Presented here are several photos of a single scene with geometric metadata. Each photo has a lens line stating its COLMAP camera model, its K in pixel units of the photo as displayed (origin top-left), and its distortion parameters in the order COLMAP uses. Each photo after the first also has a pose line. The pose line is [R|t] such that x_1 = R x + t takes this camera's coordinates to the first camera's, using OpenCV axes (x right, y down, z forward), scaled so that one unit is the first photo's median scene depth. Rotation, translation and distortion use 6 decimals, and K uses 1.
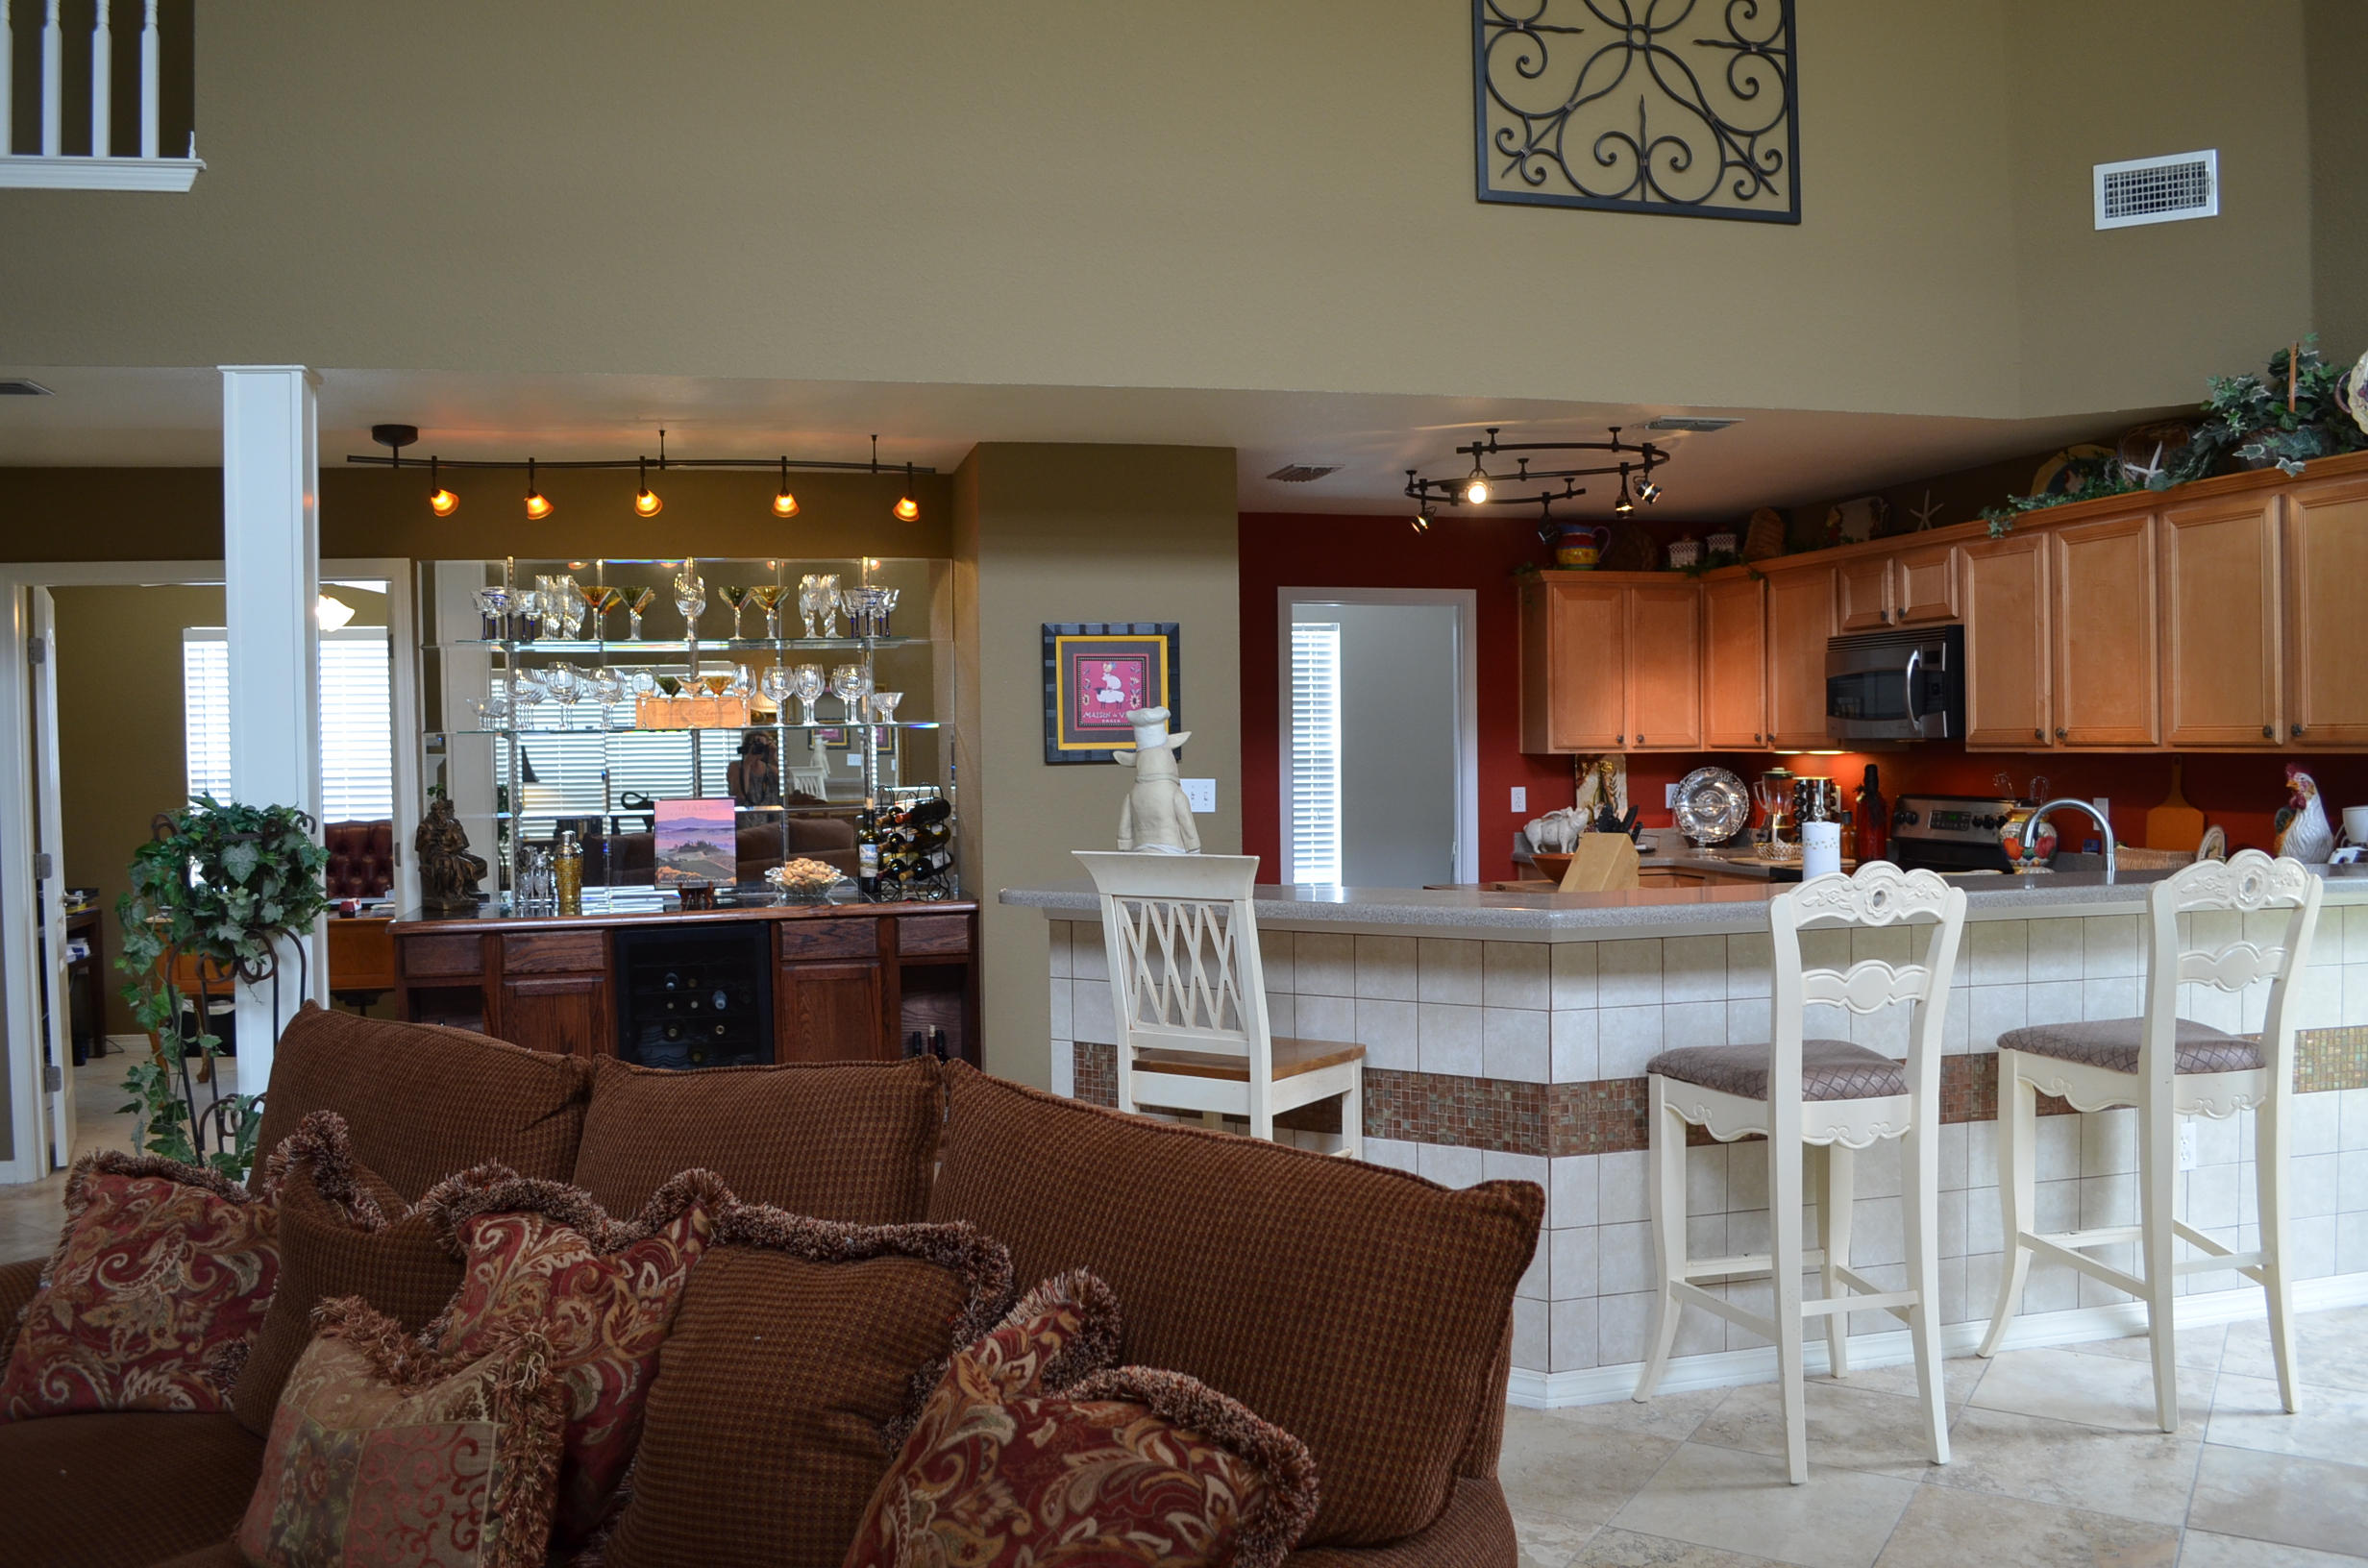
lens RADIAL K [[1852.7, 0, 1194.0], [0, 1852.7, 784.6], [0, 0, 1]] dist [-0.088007, 0.013027]
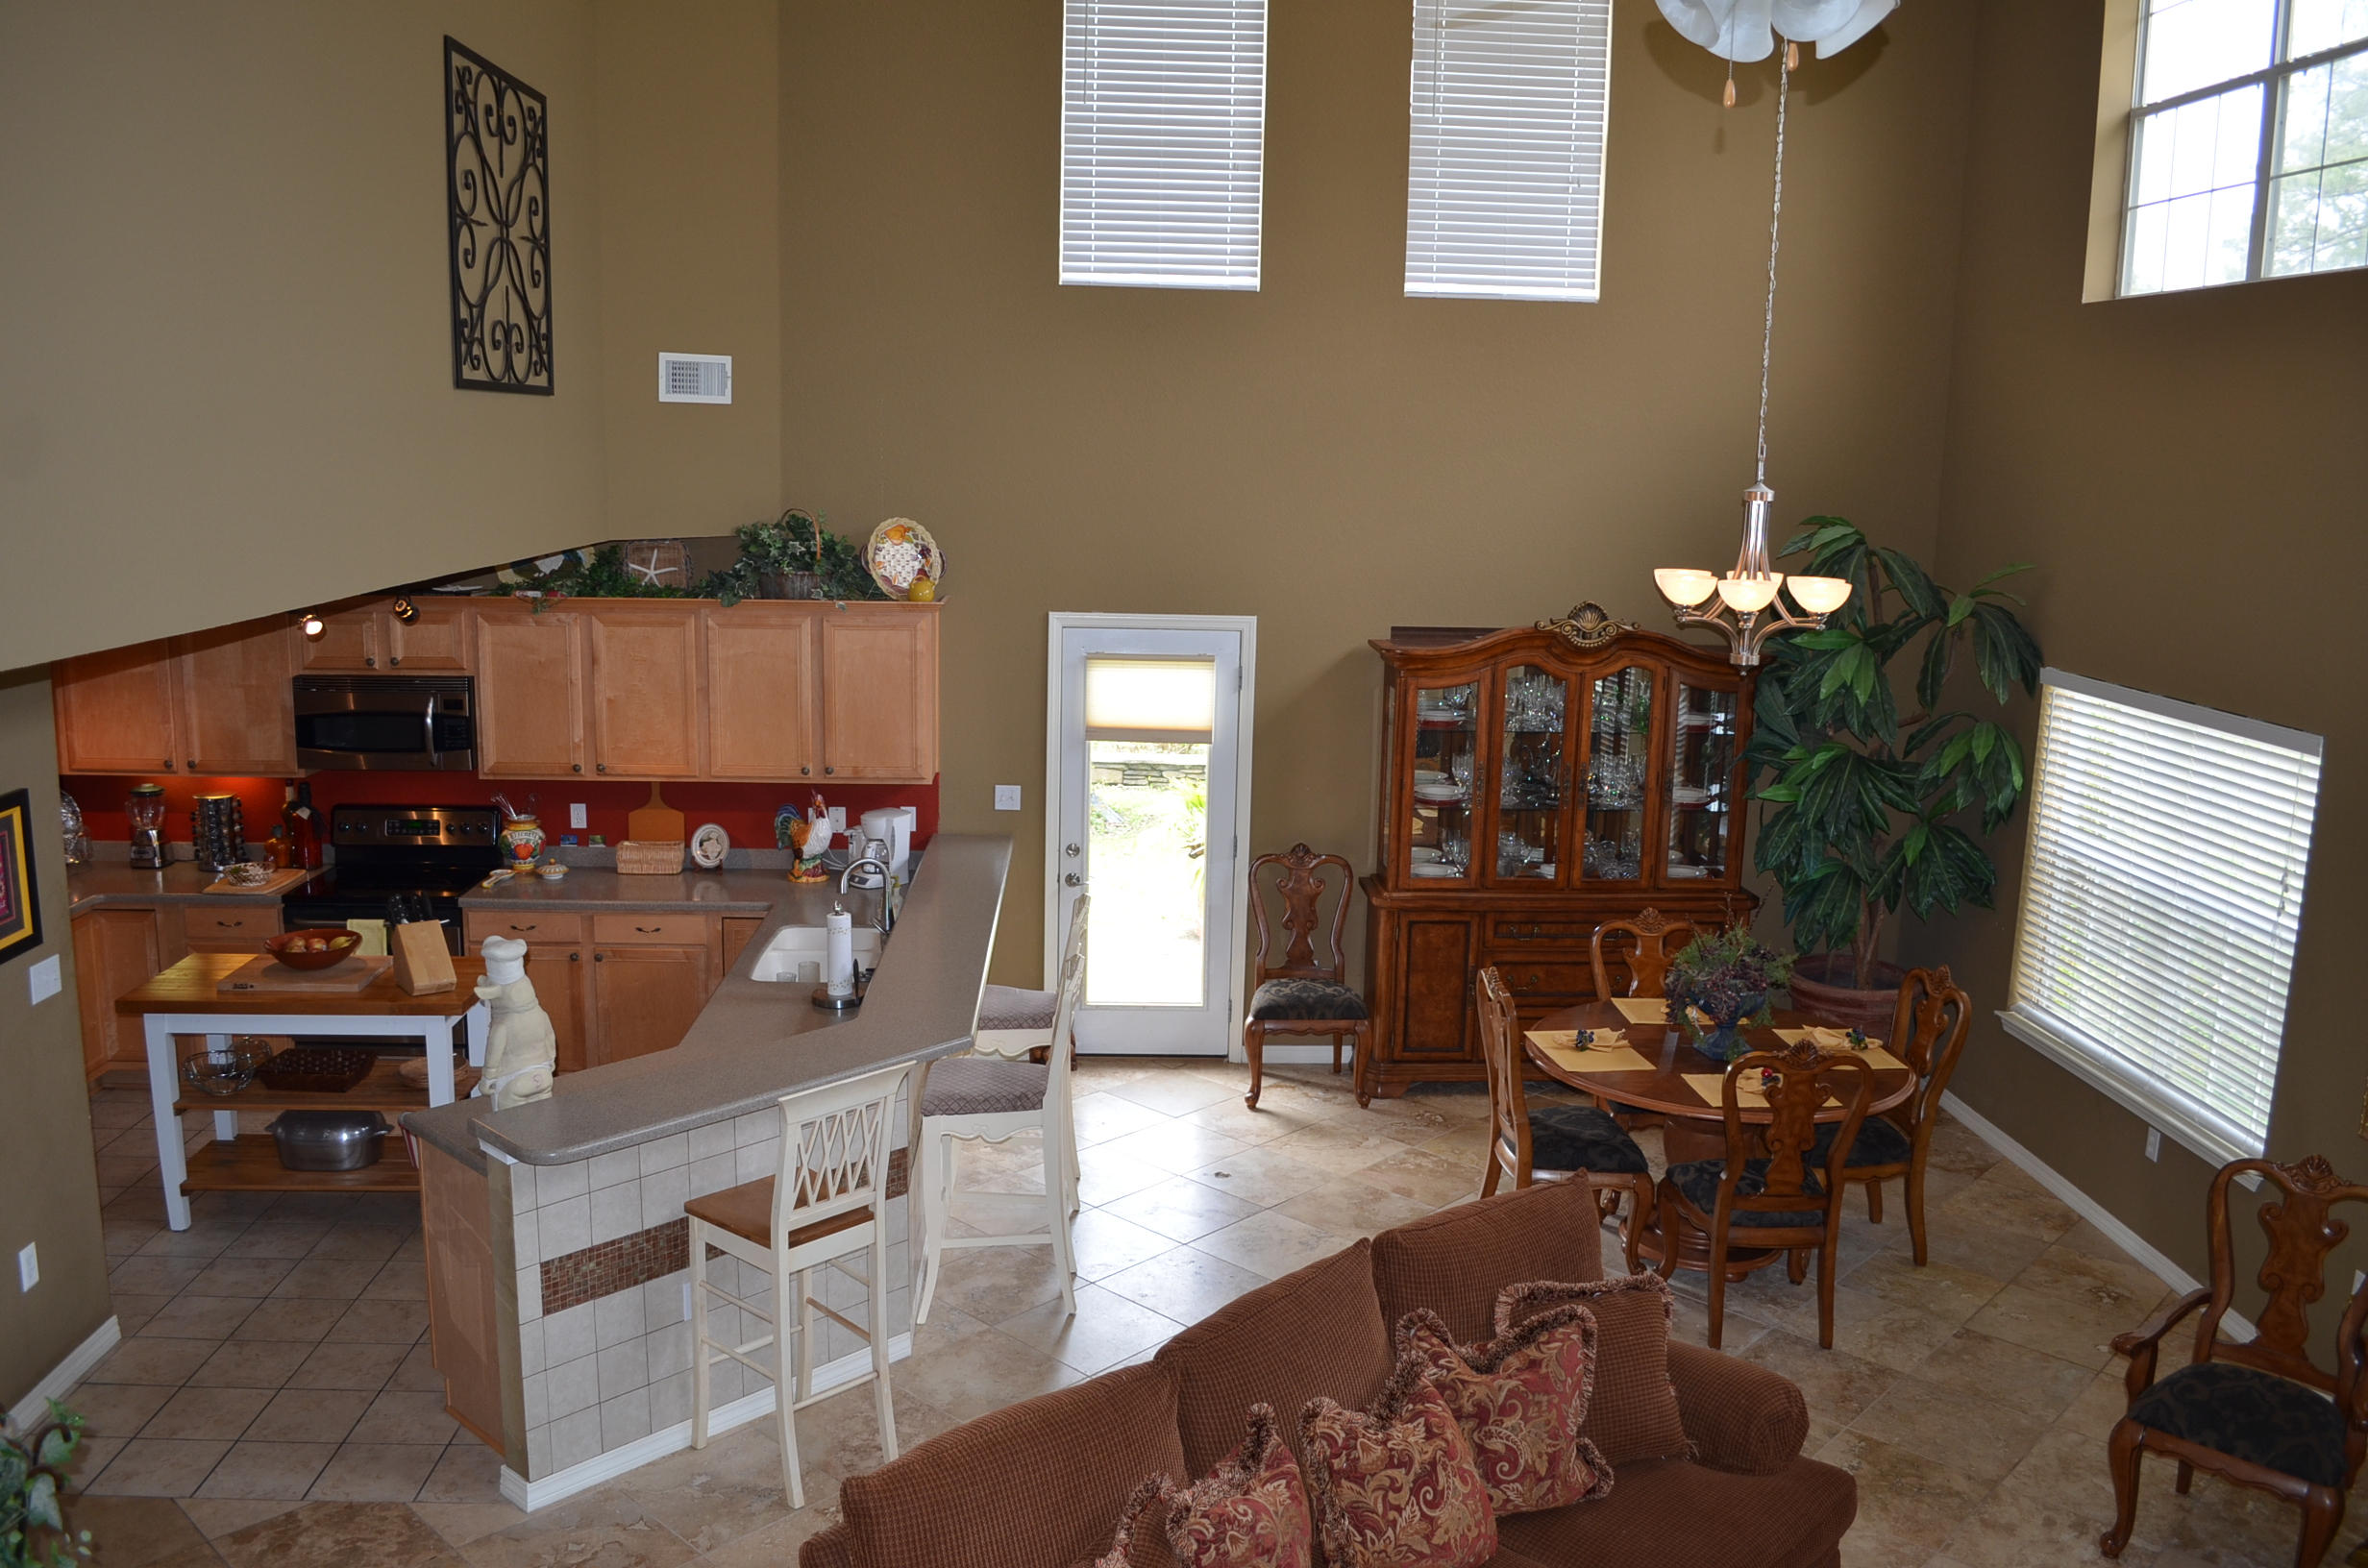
lens RADIAL K [[1852.7, 0, 1202.3], [0, 1852.7, 783.8], [0, 0, 1]] dist [-0.088007, 0.013027]
pose [[0.175314, -0.158807, 0.971620, -0.747976], [-0.004029, 0.986781, 0.162012, -0.235941], [-0.984504, -0.032318, 0.172357, 0.340948]]
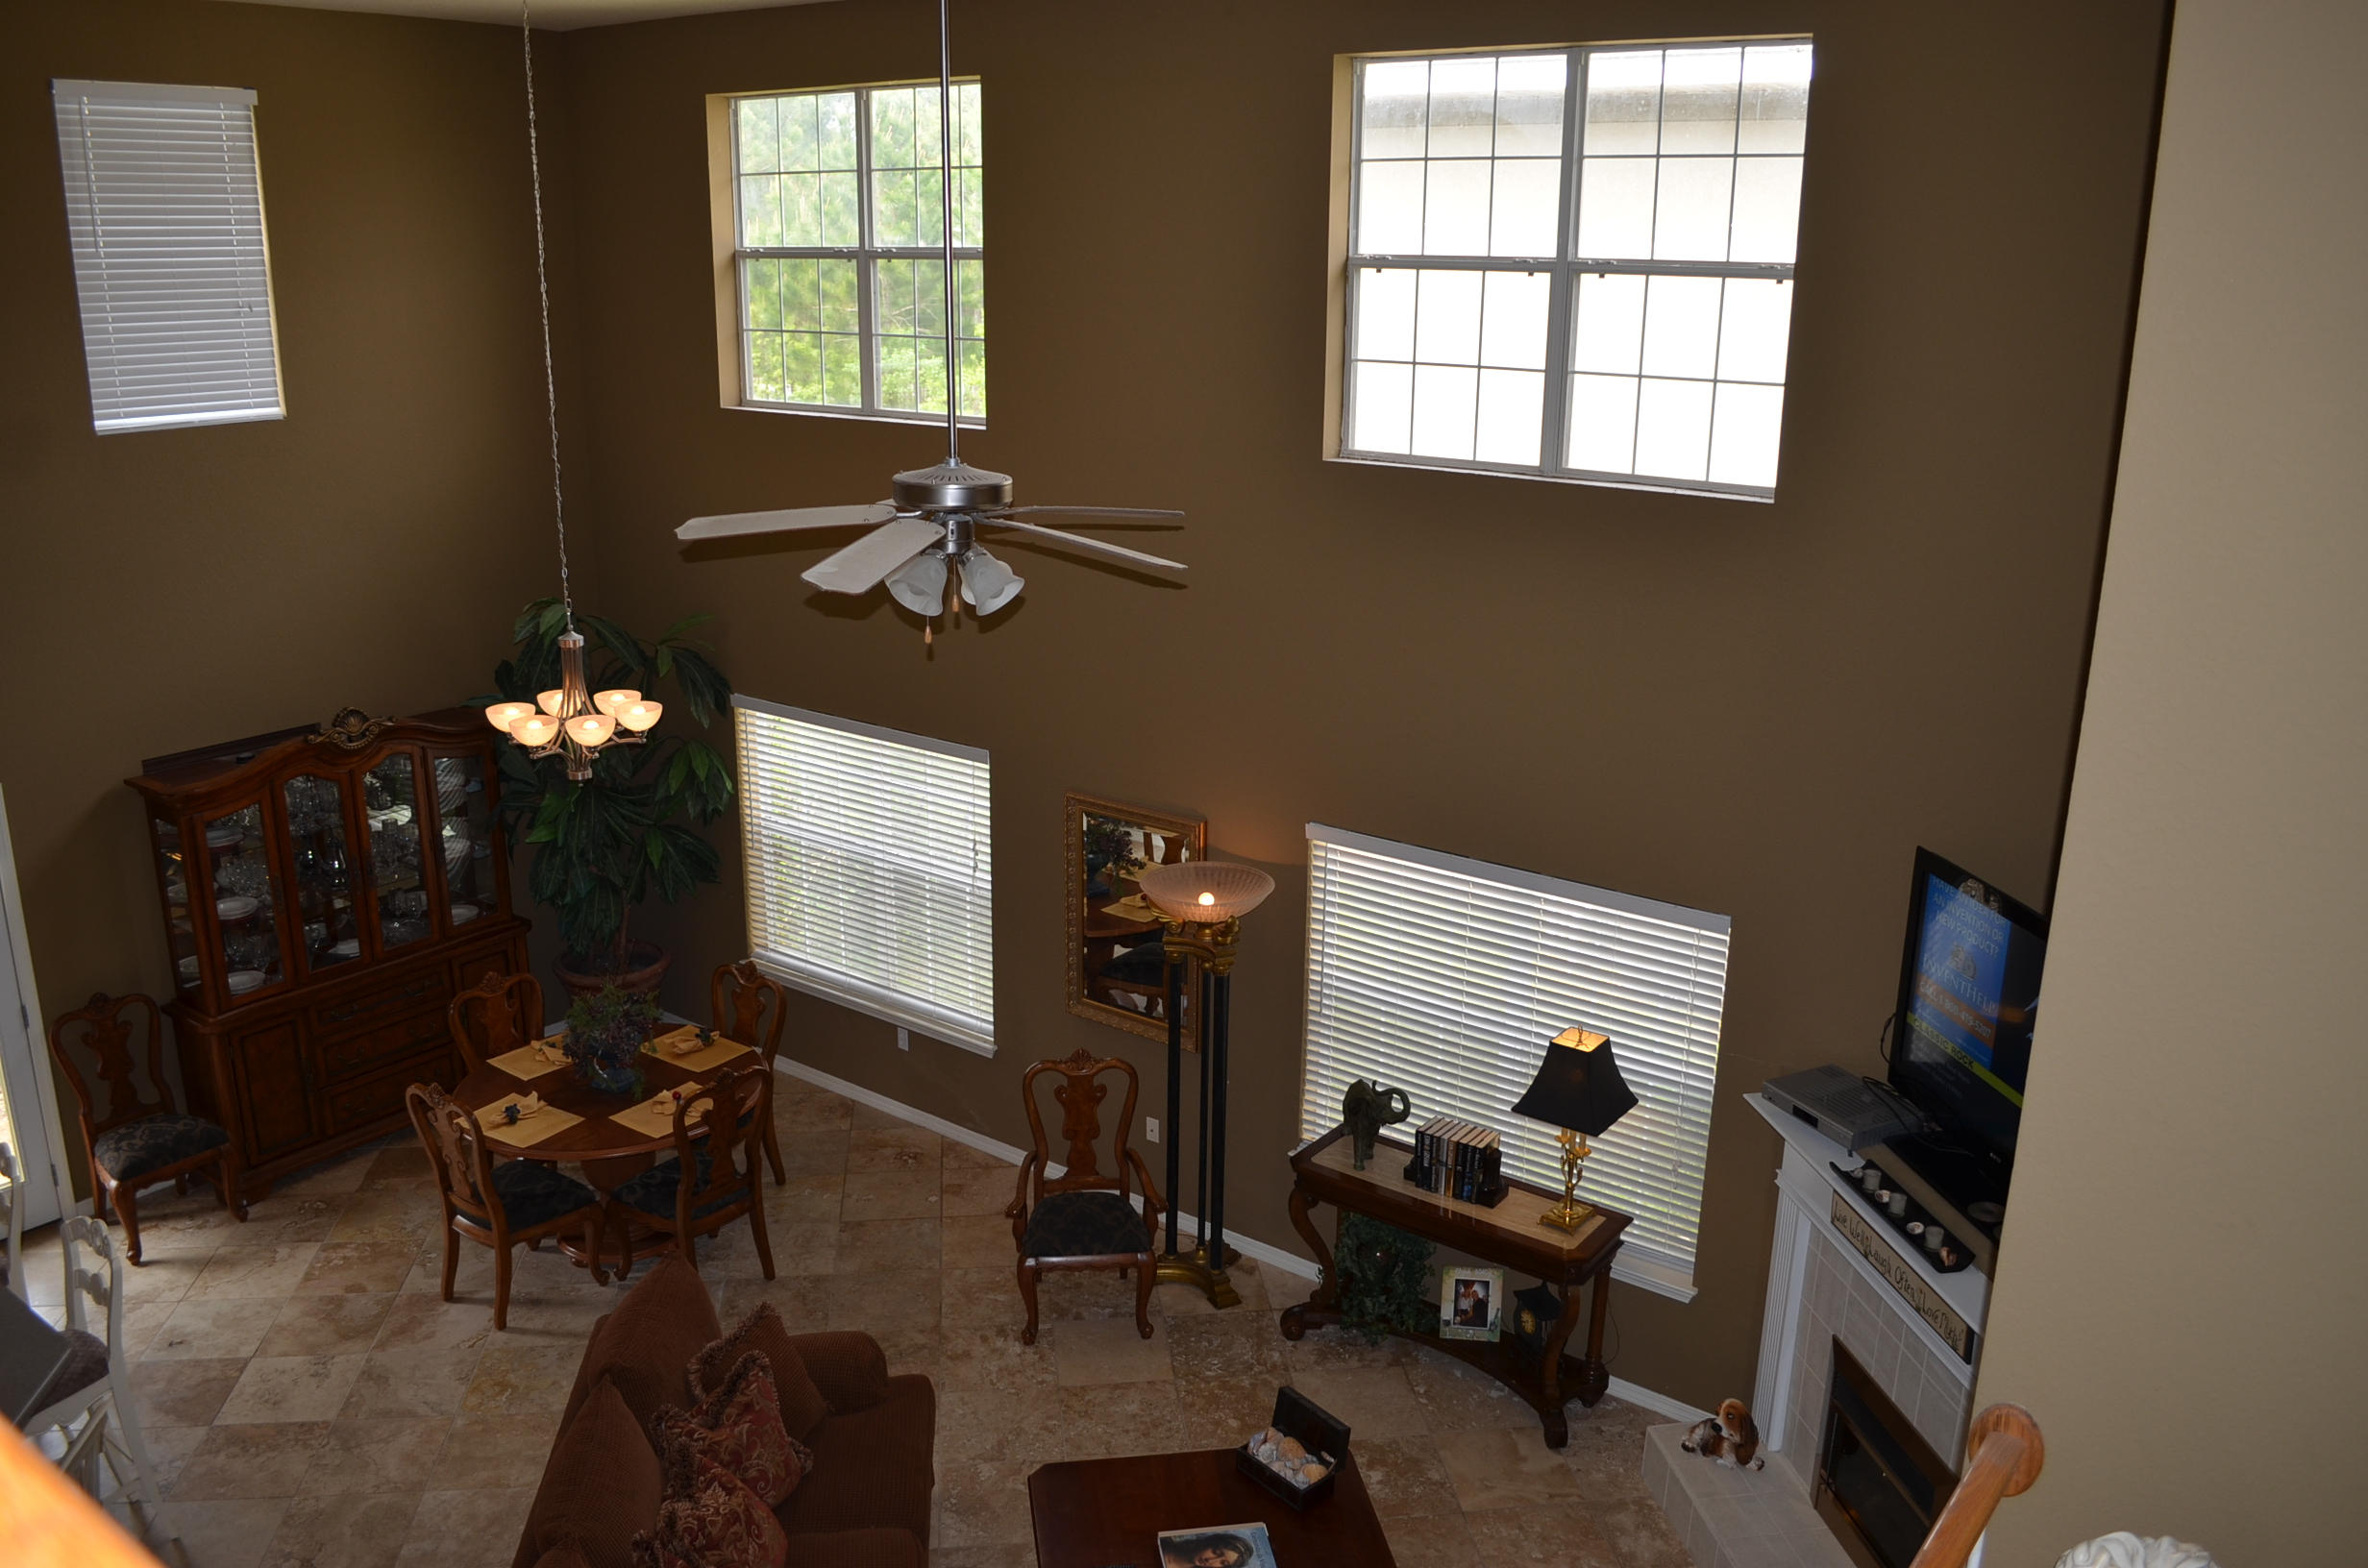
lens RADIAL K [[1852.7, 0, 1187.9], [0, 1852.7, 786.0], [0, 0, 1]] dist [-0.088007, 0.013027]
pose [[-0.643228, -0.207844, 0.736925, -0.864984], [0.016267, 0.958525, 0.284544, -0.486184], [-0.765502, 0.195014, -0.613169, 0.681402]]
